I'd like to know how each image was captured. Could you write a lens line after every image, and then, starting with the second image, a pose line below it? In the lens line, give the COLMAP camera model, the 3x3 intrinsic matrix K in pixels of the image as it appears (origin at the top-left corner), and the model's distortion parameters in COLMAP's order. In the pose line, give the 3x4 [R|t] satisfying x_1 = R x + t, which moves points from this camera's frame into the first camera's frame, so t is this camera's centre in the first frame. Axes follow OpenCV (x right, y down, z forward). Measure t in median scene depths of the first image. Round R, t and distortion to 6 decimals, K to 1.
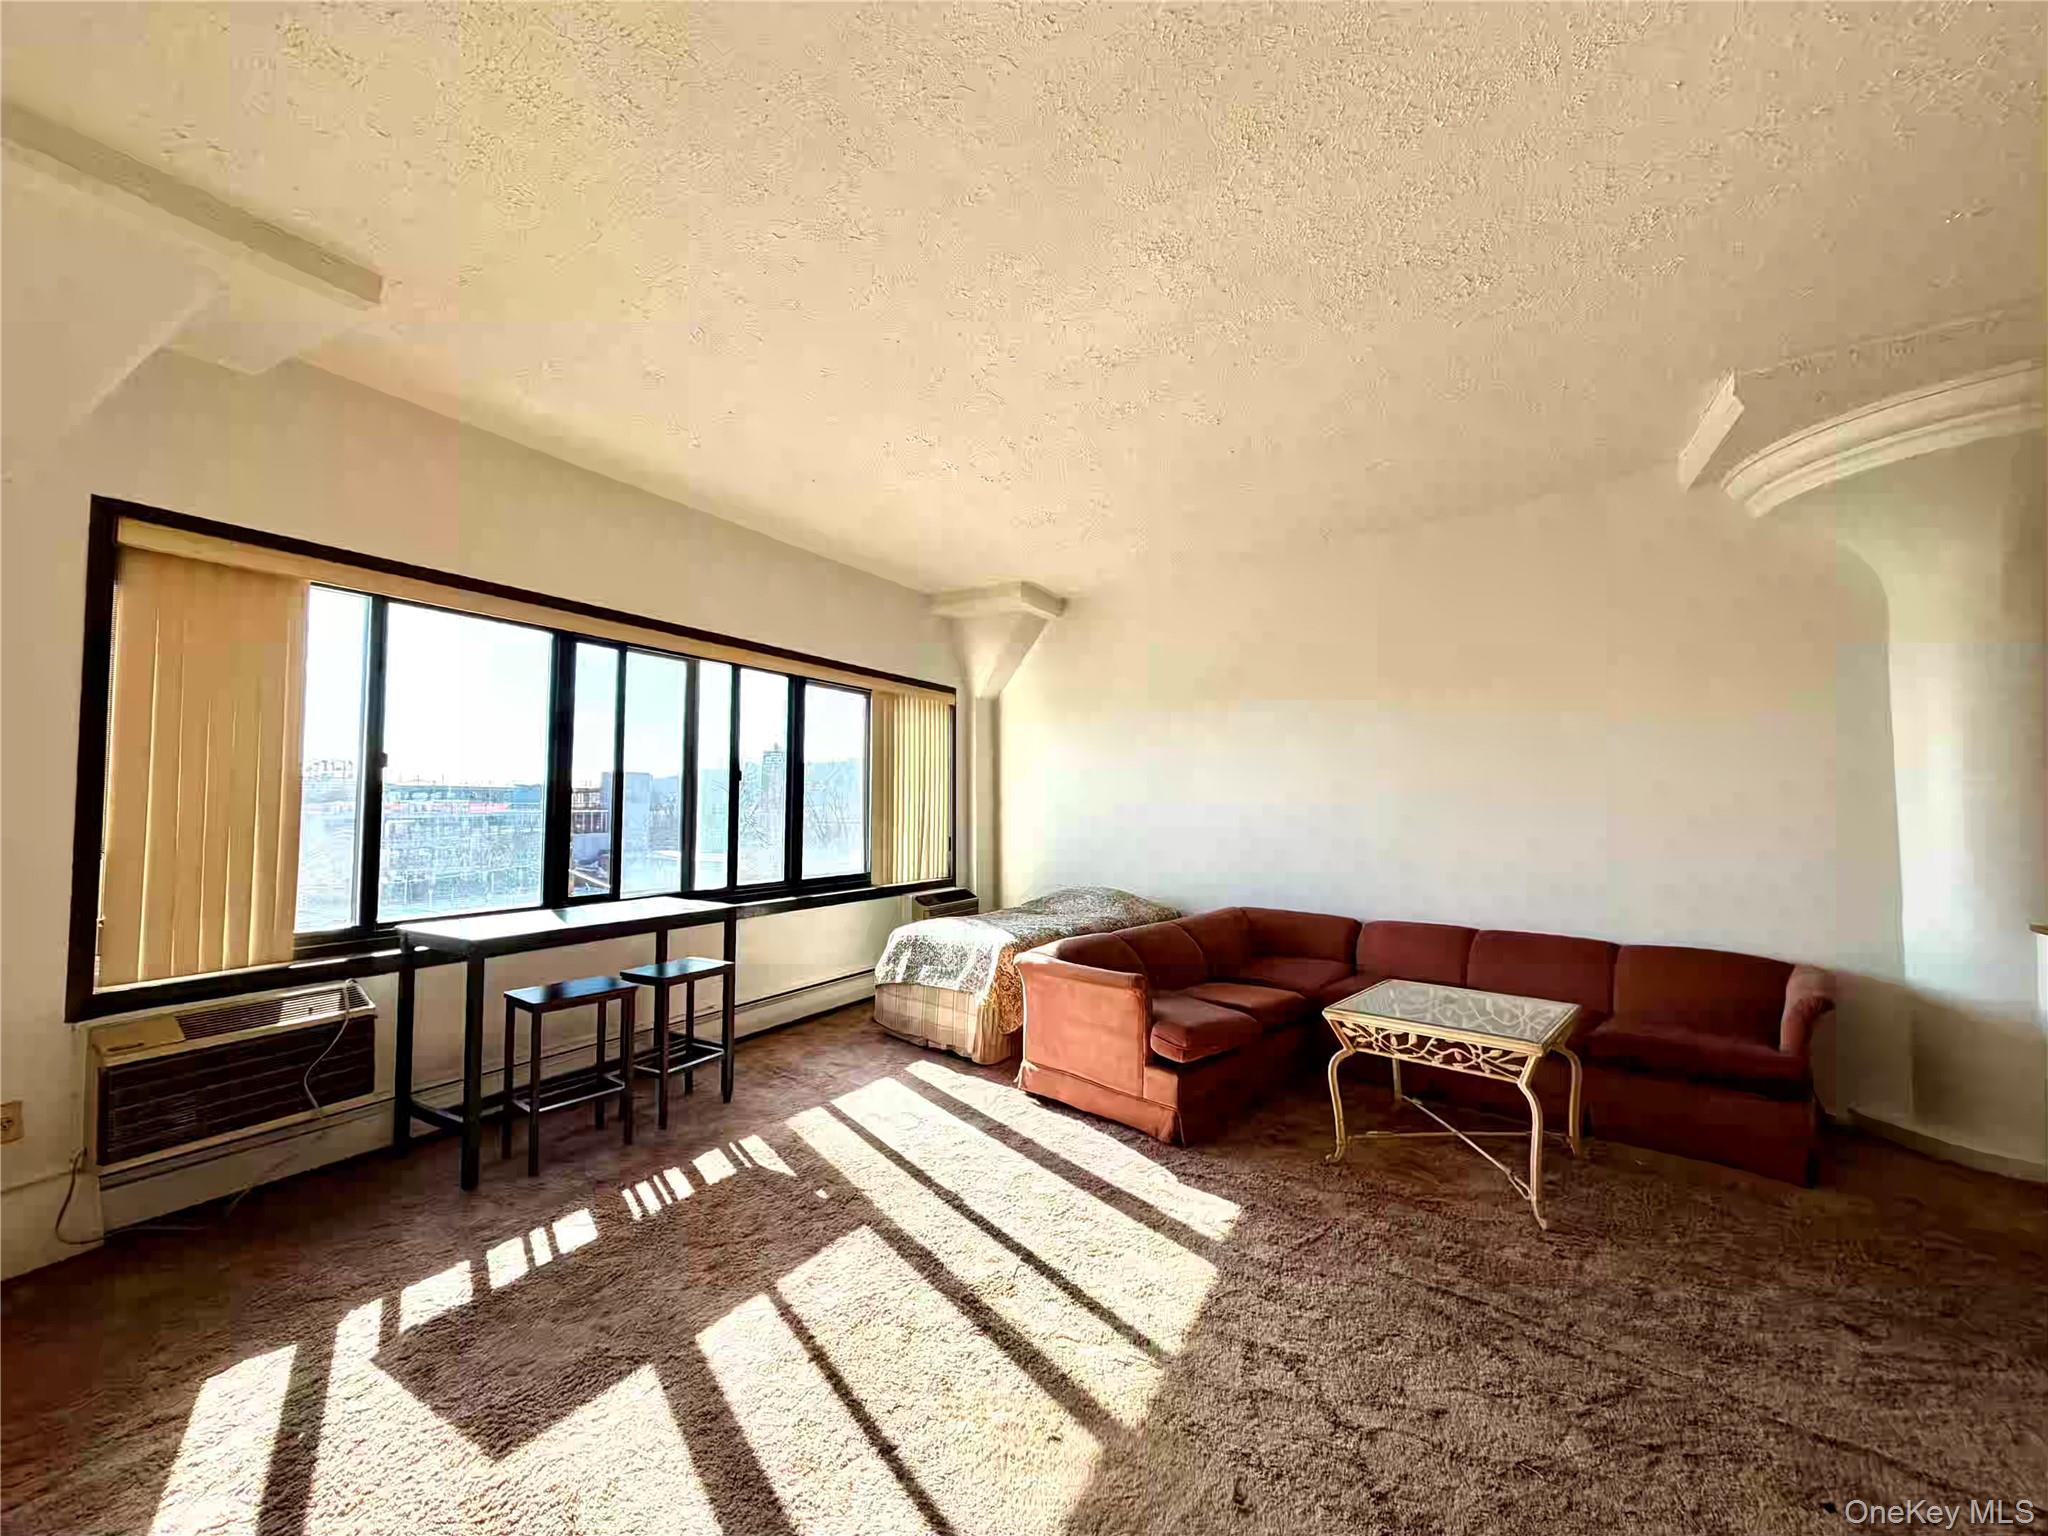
lens RADIAL K [[817.2, 0, 1020.6], [0, 817.2, 766.9], [0, 0, 1]] dist [0.000341, 0.000136]
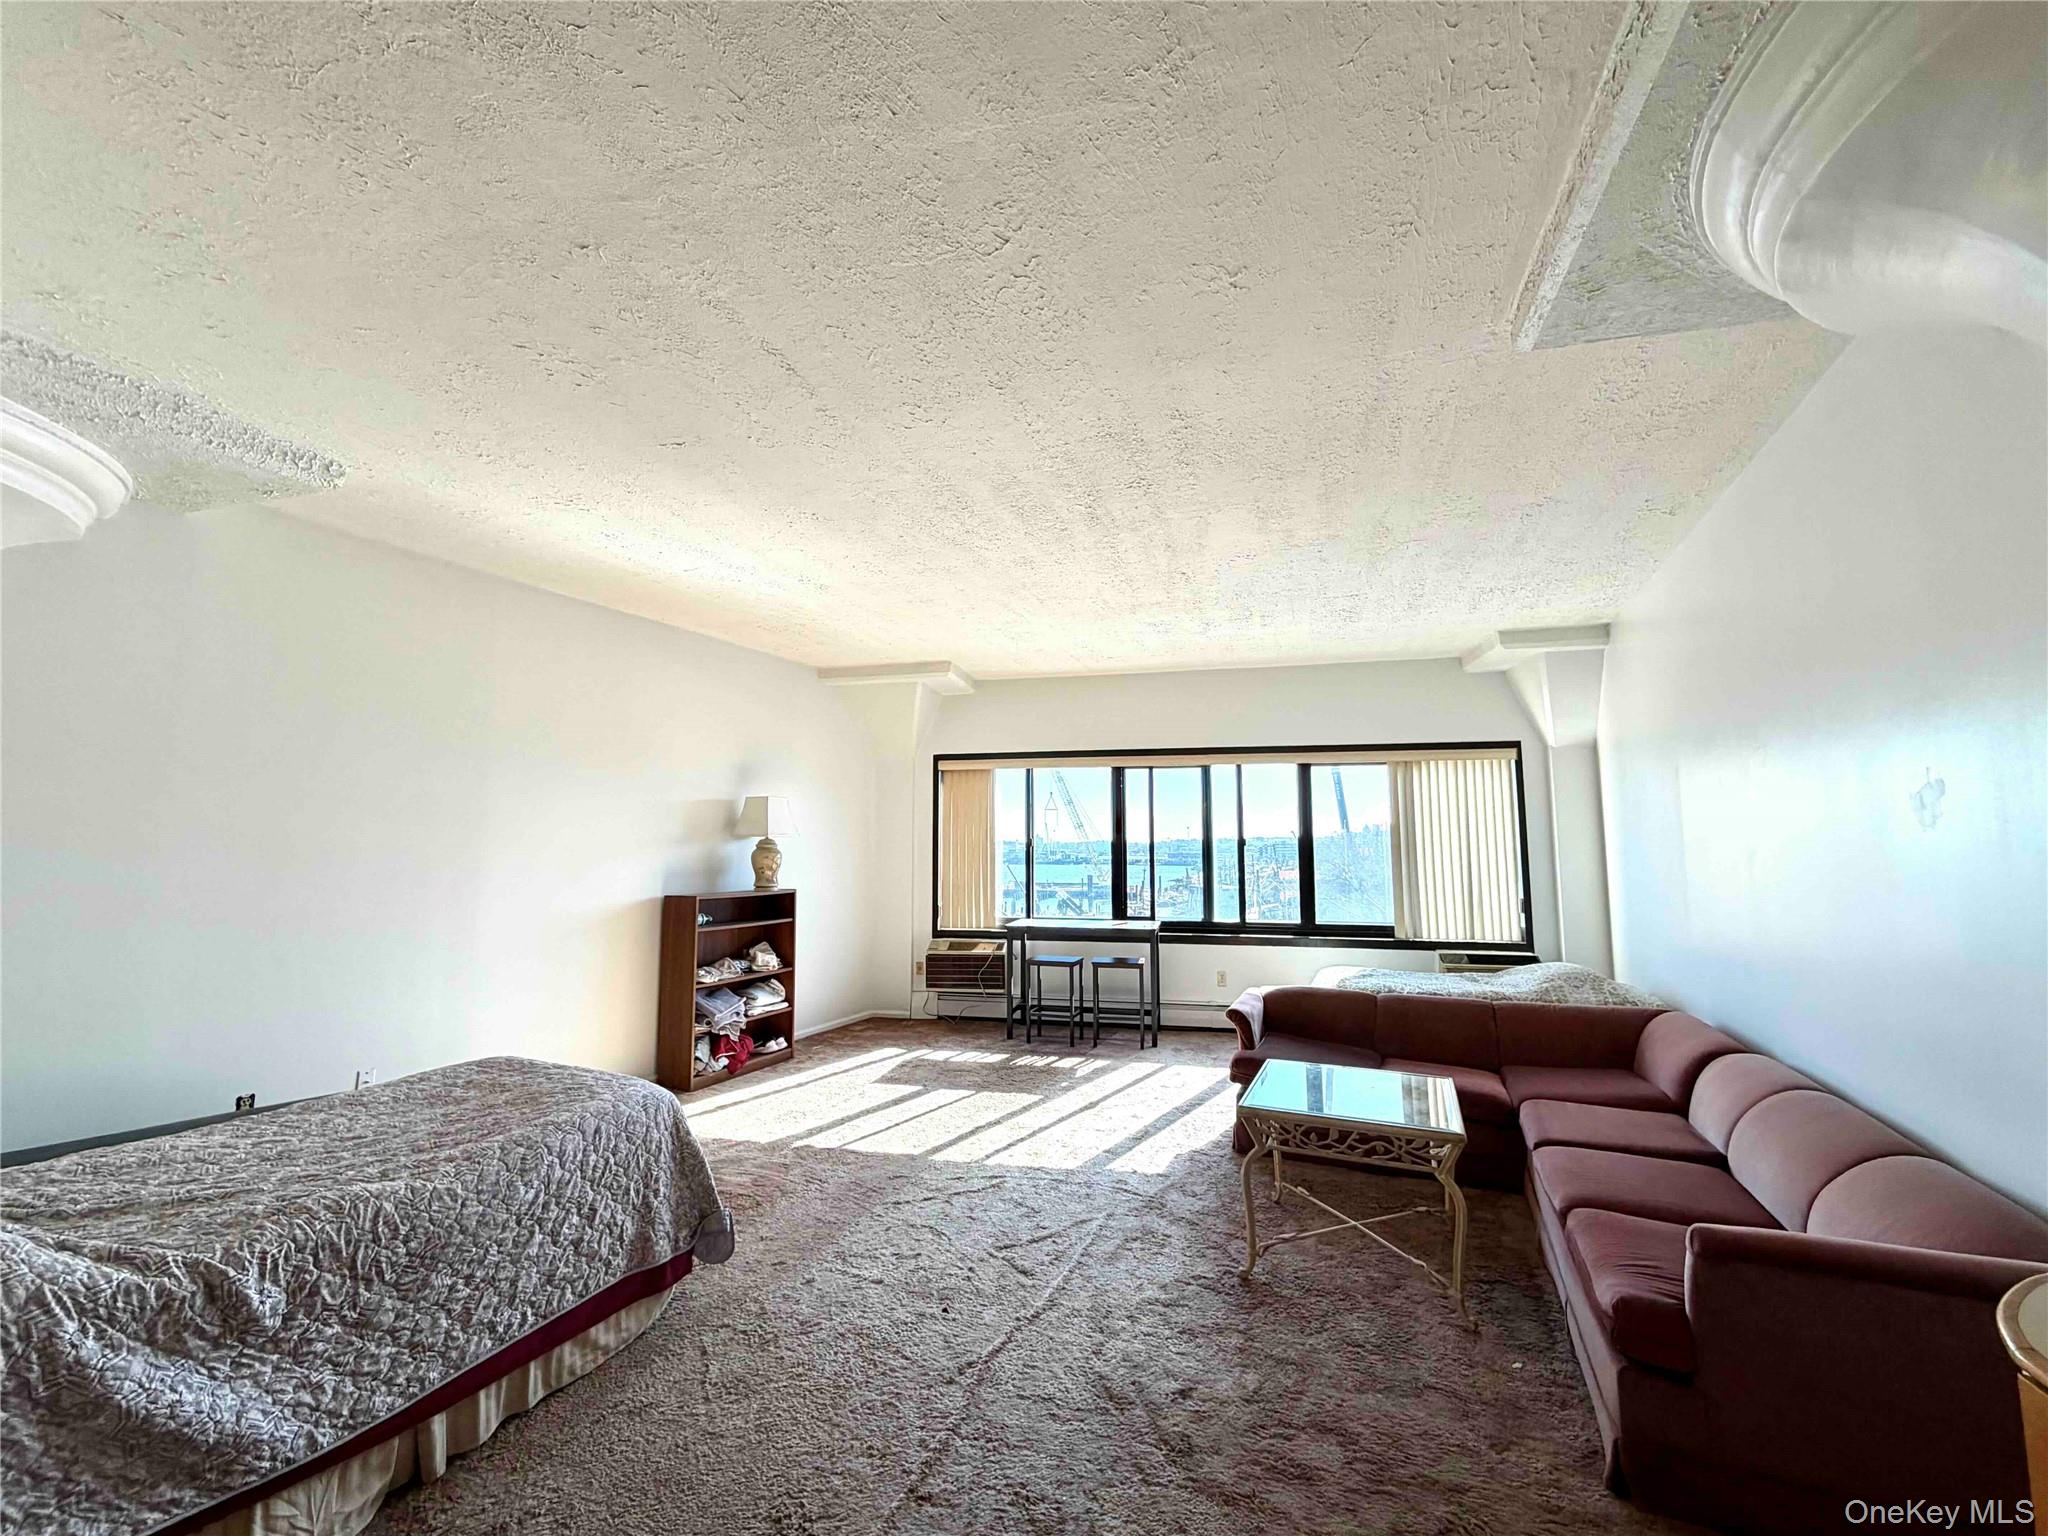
lens RADIAL K [[817.2, 0, 1020.6], [0, 817.2, 766.9], [0, 0, 1]] dist [0.000341, 0.000136]
pose [[0.302234, -0.096488, -0.948338, 1.328786], [0.044158, 0.995213, -0.087184, -0.020020], [0.952210, -0.015527, 0.305048, 0.324268]]
